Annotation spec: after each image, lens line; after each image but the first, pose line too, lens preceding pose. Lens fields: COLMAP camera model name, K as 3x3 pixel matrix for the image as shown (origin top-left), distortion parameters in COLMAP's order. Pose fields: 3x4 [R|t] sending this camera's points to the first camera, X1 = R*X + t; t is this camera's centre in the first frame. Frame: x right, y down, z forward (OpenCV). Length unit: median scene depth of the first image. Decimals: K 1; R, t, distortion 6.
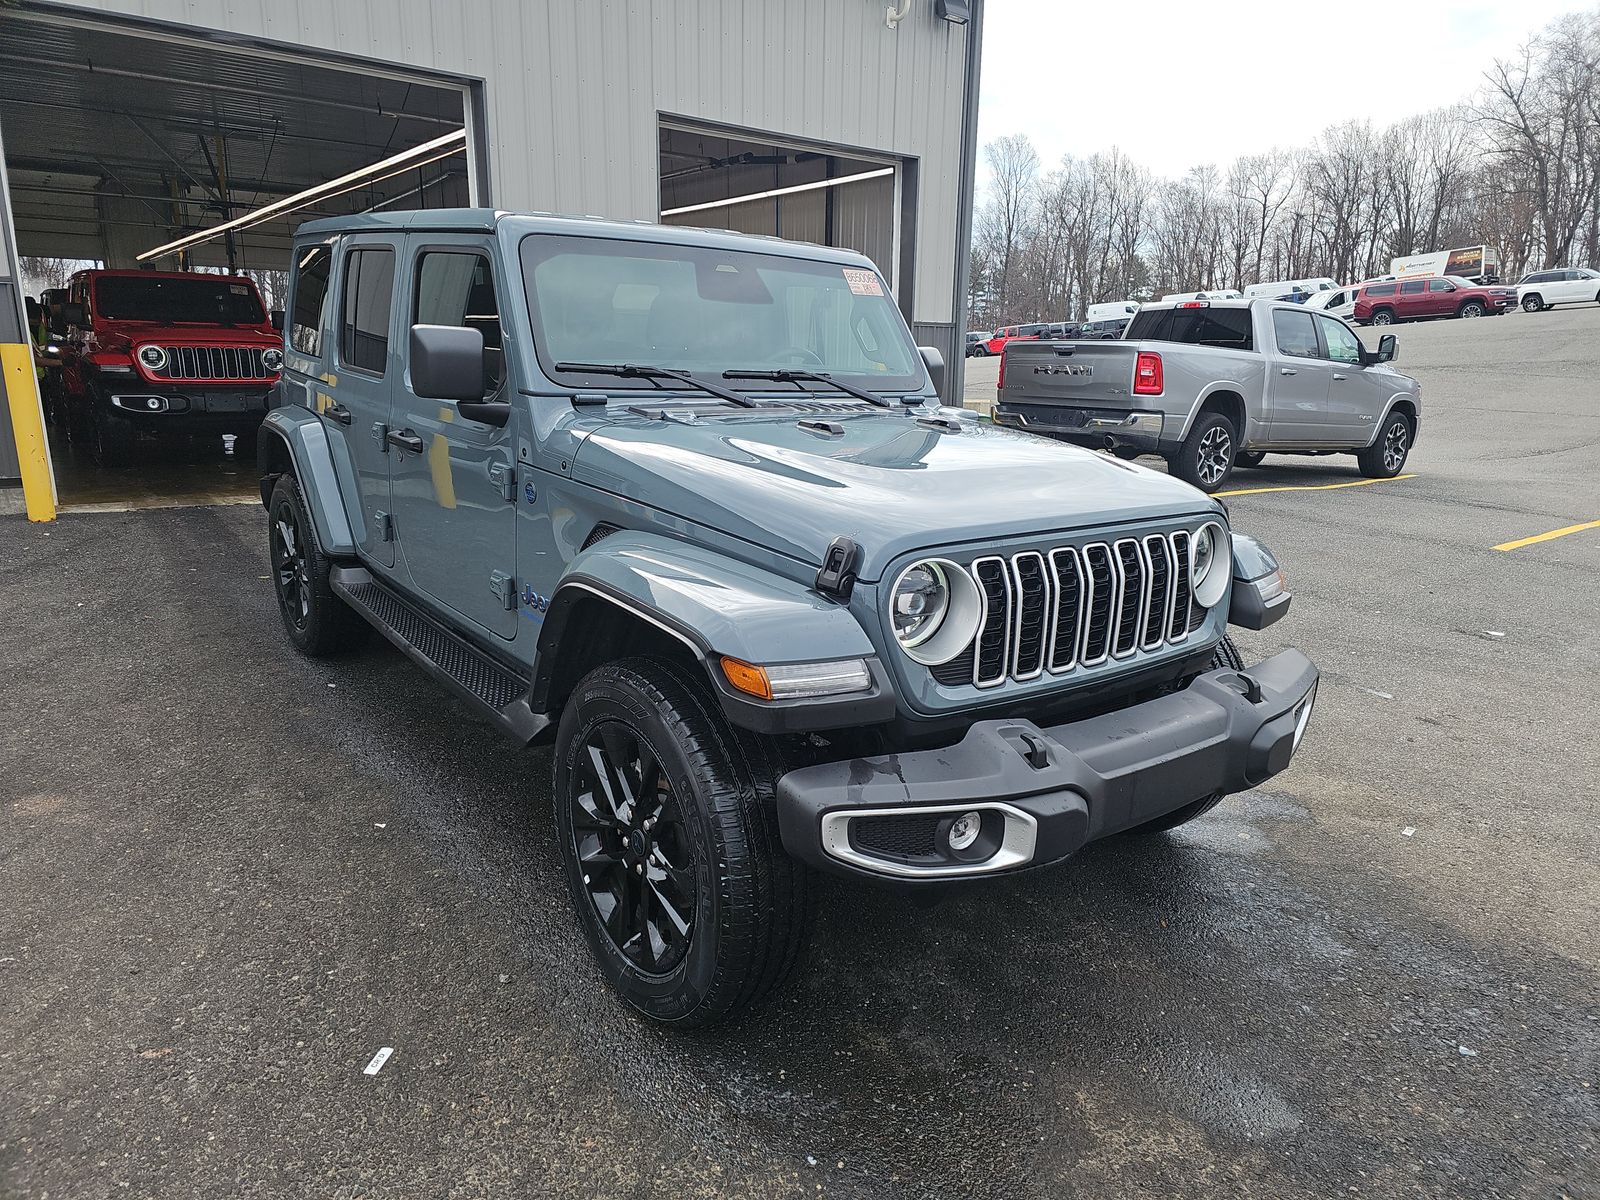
lens RADIAL K [[1047.2, 0, 802.3], [0, 1047.2, 604.4], [0, 0, 1]] dist [0.049854, -0.046781]
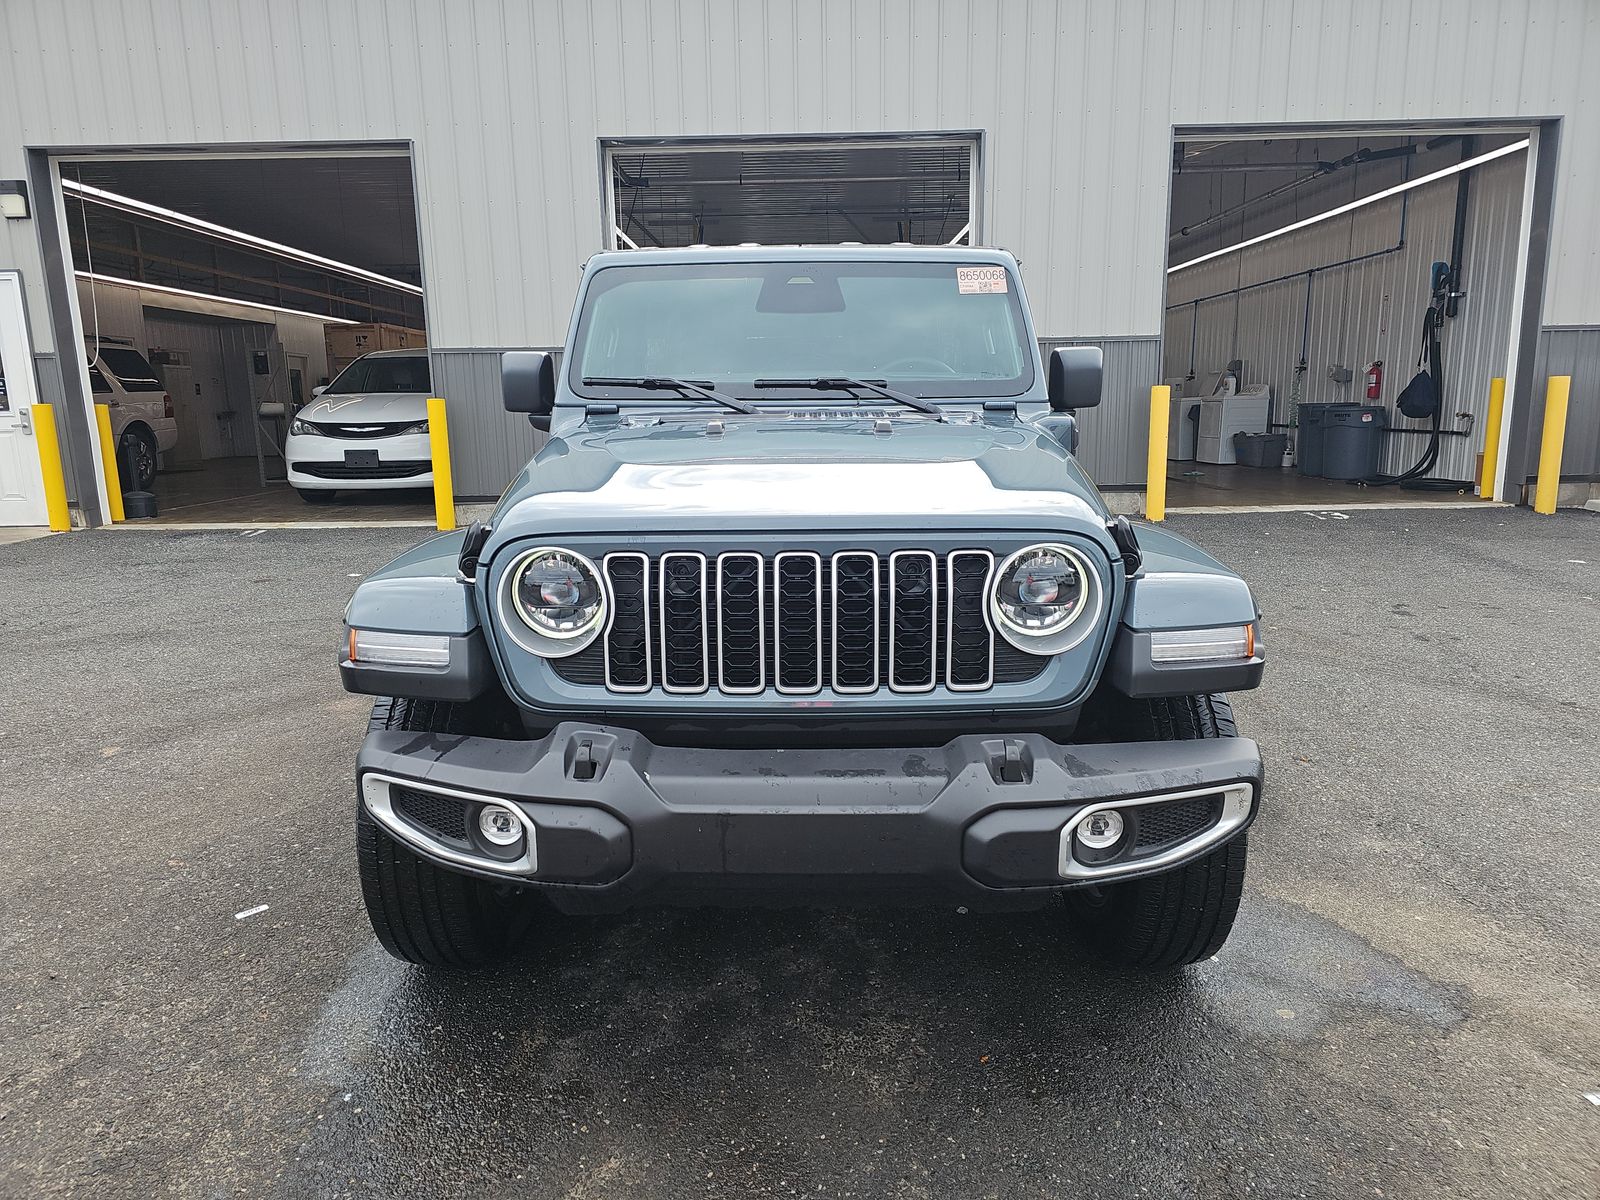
lens RADIAL K [[1047.2, 0, 802.3], [0, 1047.2, 604.4], [0, 0, 1]] dist [0.049854, -0.046781]
pose [[0.782617, 0.088184, -0.616225, 0.671220], [-0.114891, 0.993371, -0.003759, -0.010933], [0.611809, 0.073741, 0.787561, 0.275036]]
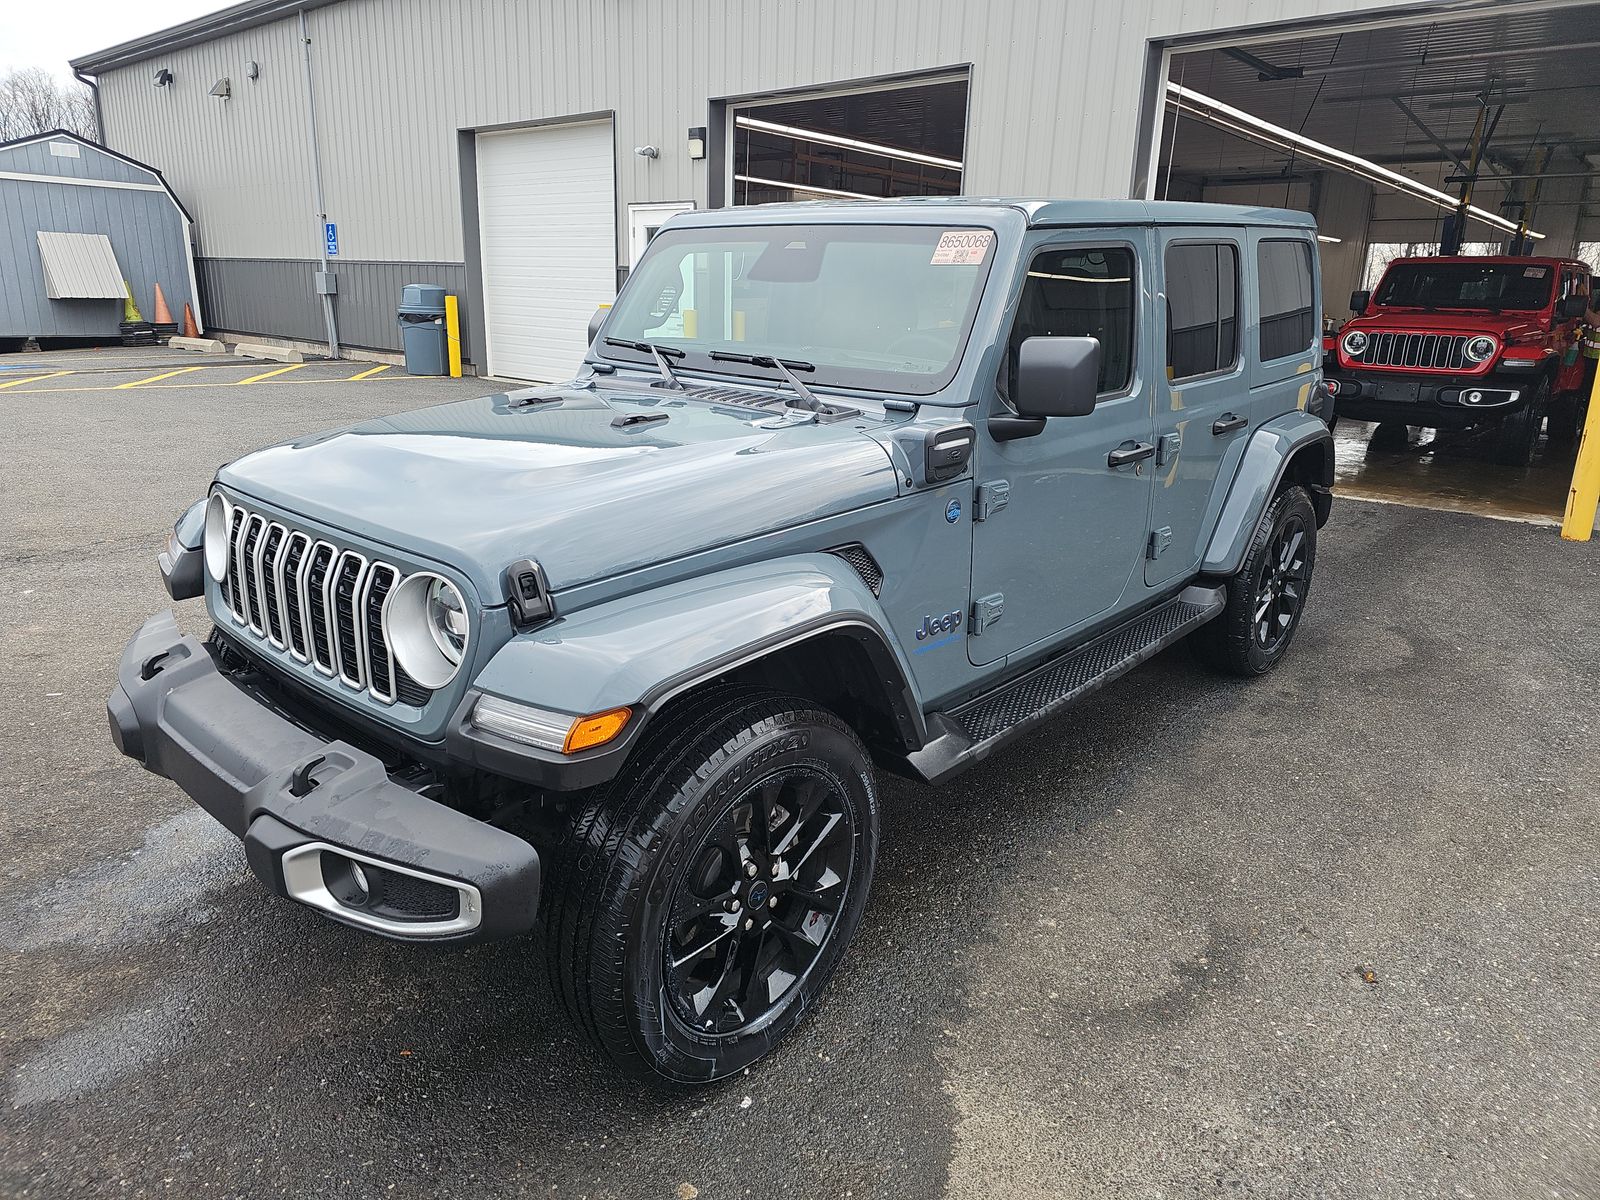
lens RADIAL K [[1053.3, 0, 805.8], [0, 1053.3, 590.9], [0, 0, 1]] dist [0.046185, -0.055543]
pose [[0.172115, 0.253776, -0.951827, 1.049583], [-0.255930, 0.944586, 0.205567, -0.263962], [0.951250, 0.208220, 0.227526, 1.006864]]
